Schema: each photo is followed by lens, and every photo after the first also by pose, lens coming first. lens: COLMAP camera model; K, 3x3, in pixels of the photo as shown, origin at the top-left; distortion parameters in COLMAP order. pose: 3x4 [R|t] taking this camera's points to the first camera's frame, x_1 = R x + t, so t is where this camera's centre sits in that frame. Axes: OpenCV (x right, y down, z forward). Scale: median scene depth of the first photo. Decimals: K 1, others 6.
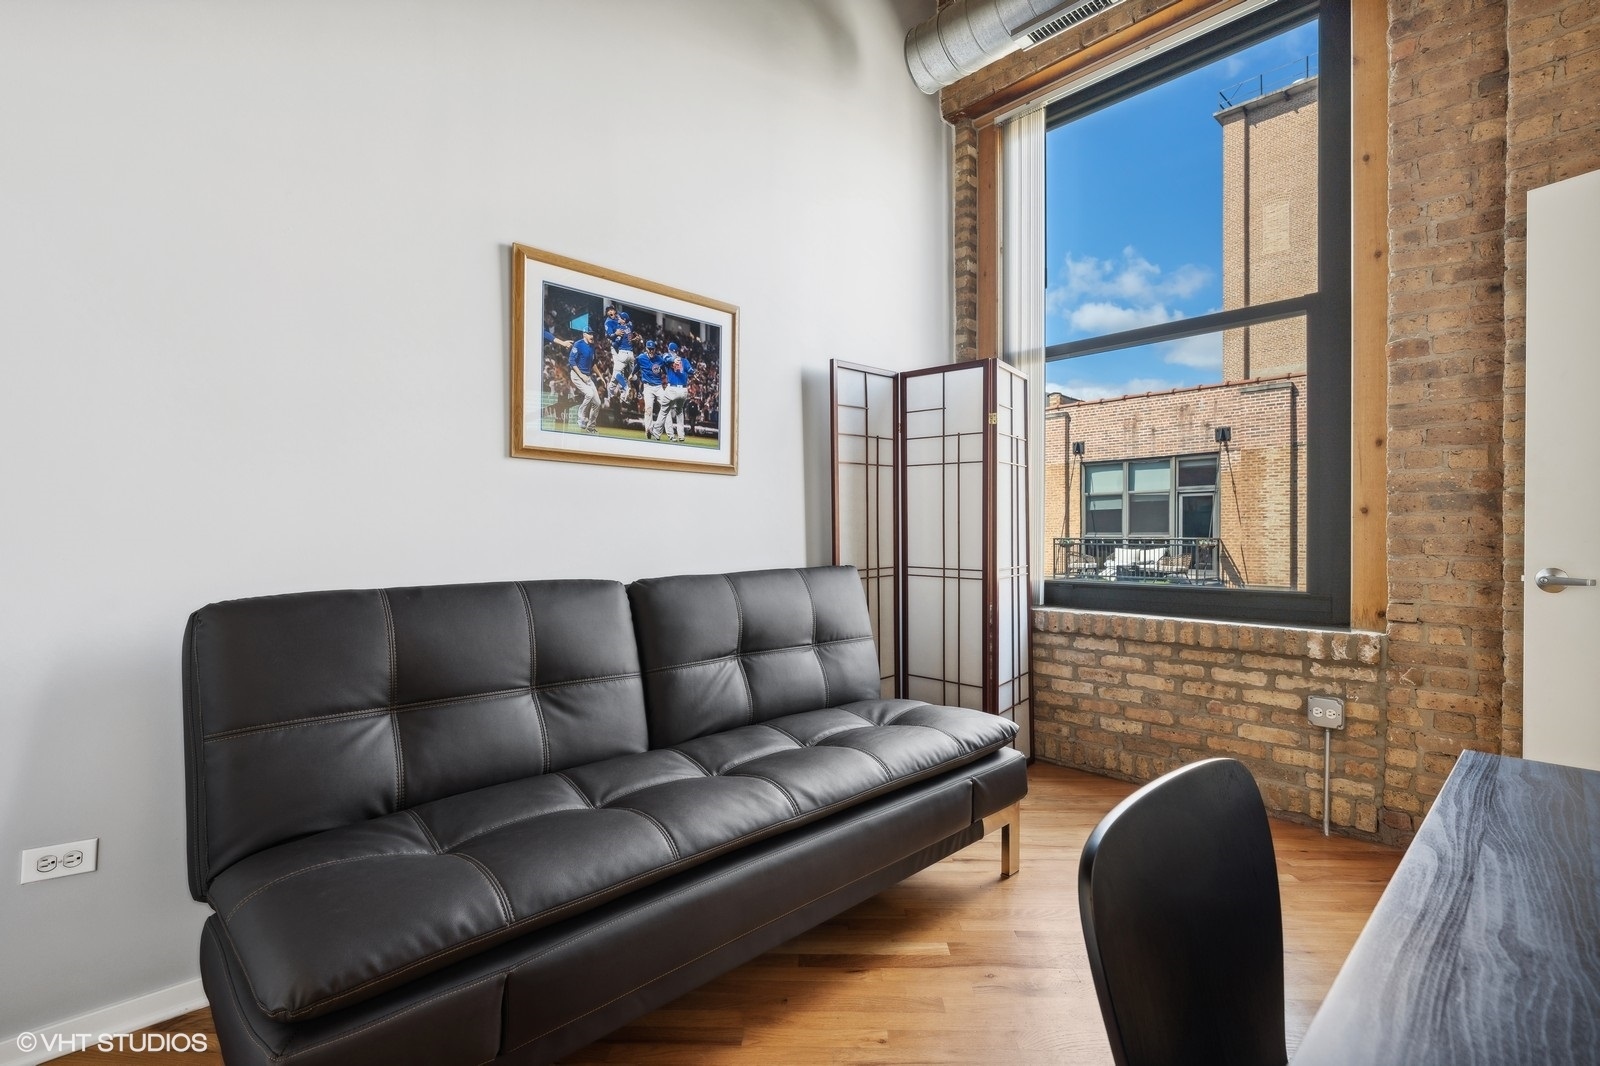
lens RADIAL K [[743.2, 0, 802.6], [0, 743.2, 538.6], [0, 0, 1]] dist [0.000087, 0.000324]
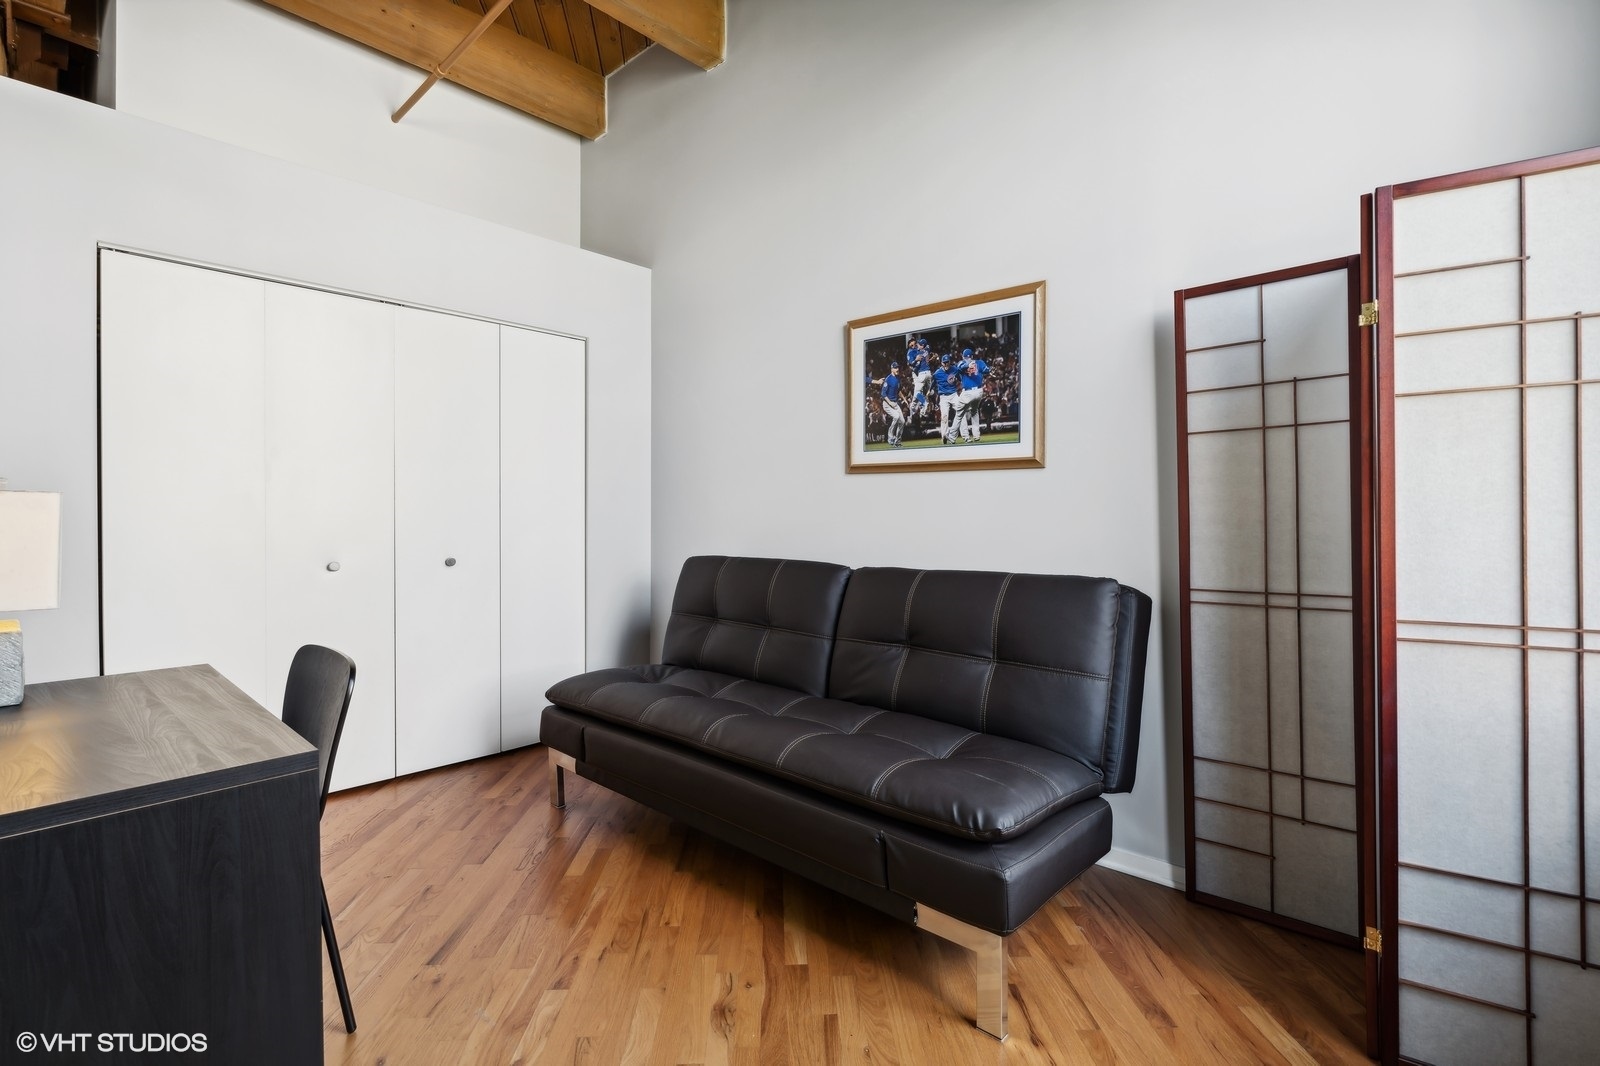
lens RADIAL K [[744.6, 0, 798.6], [0, 744.6, 521.6], [0, 0, 1]] dist [-0.002638, 0.000447]
pose [[0.061352, 0.013932, -0.998019, 0.888809], [-0.006955, 0.999884, 0.013531, -0.032621], [0.998092, 0.006111, 0.061441, 0.716940]]
